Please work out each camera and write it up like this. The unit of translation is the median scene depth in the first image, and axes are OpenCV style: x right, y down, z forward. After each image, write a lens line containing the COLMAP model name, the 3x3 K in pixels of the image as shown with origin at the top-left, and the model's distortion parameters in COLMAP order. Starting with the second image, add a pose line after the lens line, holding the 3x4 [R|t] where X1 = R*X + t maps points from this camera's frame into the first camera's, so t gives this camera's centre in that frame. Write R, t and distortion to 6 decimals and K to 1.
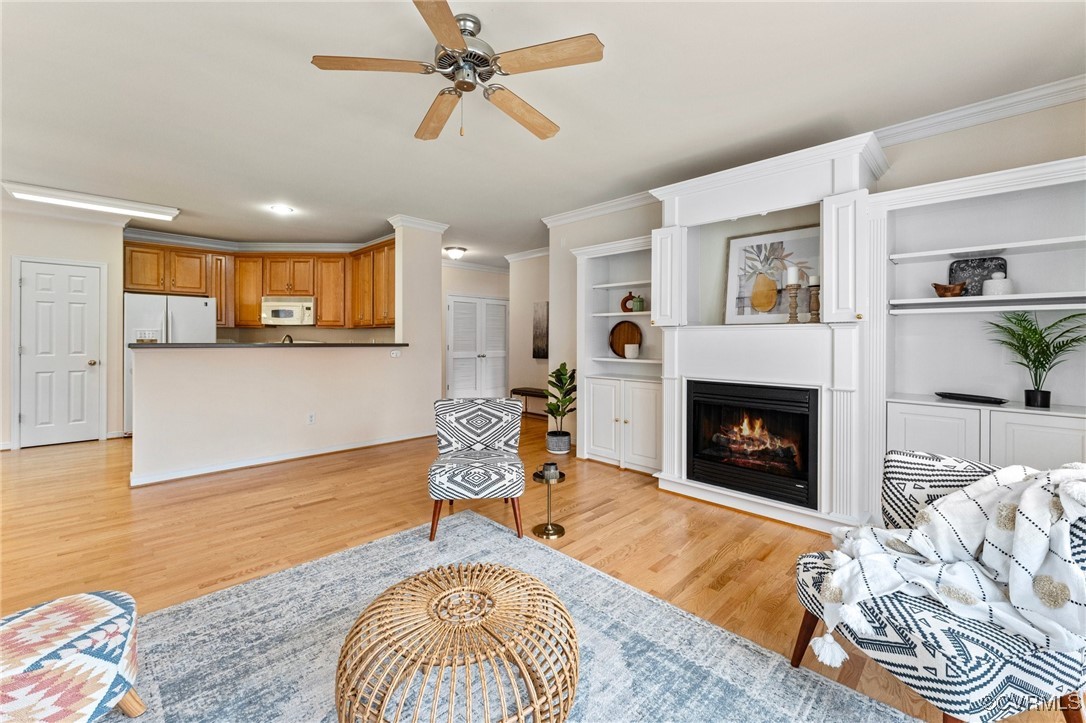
lens RADIAL K [[441.4, 0, 535.0], [0, 441.4, 340.7], [0, 0, 1]] dist [0.000918, 0.000353]
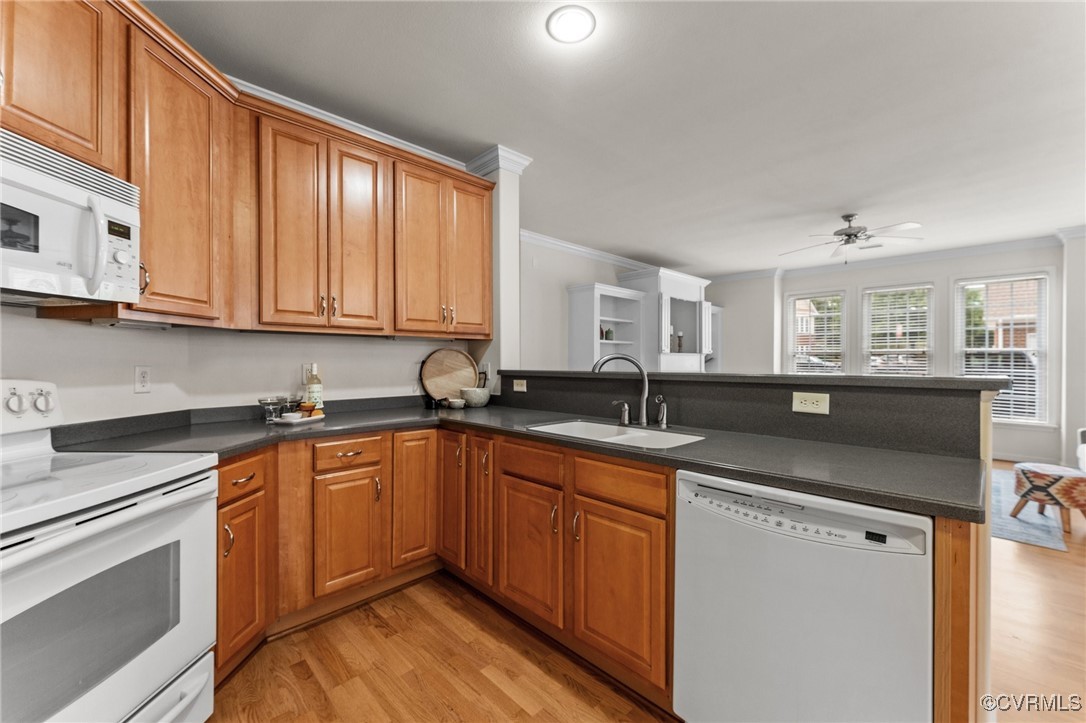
lens RADIAL K [[441.4, 0, 543.4], [0, 441.4, 360.8], [0, 0, 1]] dist [0.000918, 0.000353]
pose [[0.006232, -0.004481, 0.999971, -1.329990], [0.003370, 0.999984, 0.004460, -0.013047], [-0.999975, 0.003342, 0.006247, 1.420314]]
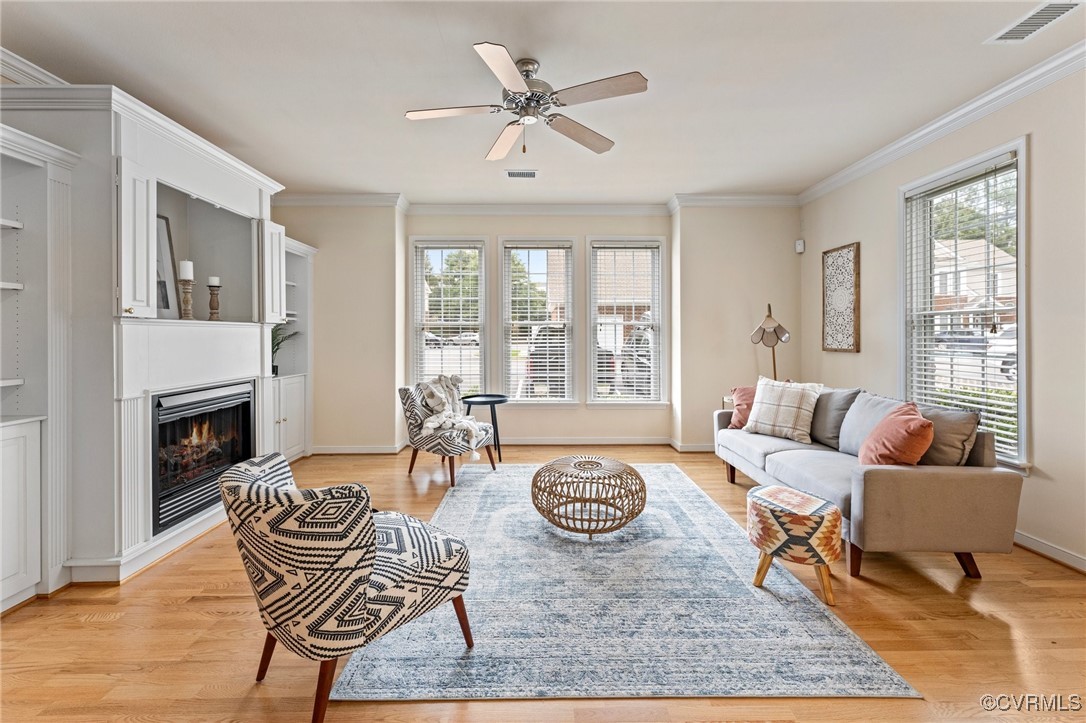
lens RADIAL K [[441.4, 0, 538.5], [0, 441.4, 338.9], [0, 0, 1]] dist [0.000918, 0.000353]
pose [[-0.712578, -0.007043, 0.701558, -0.565677], [0.002777, 0.999913, 0.012859, -0.007875], [-0.701588, 0.011111, -0.712497, 1.033738]]
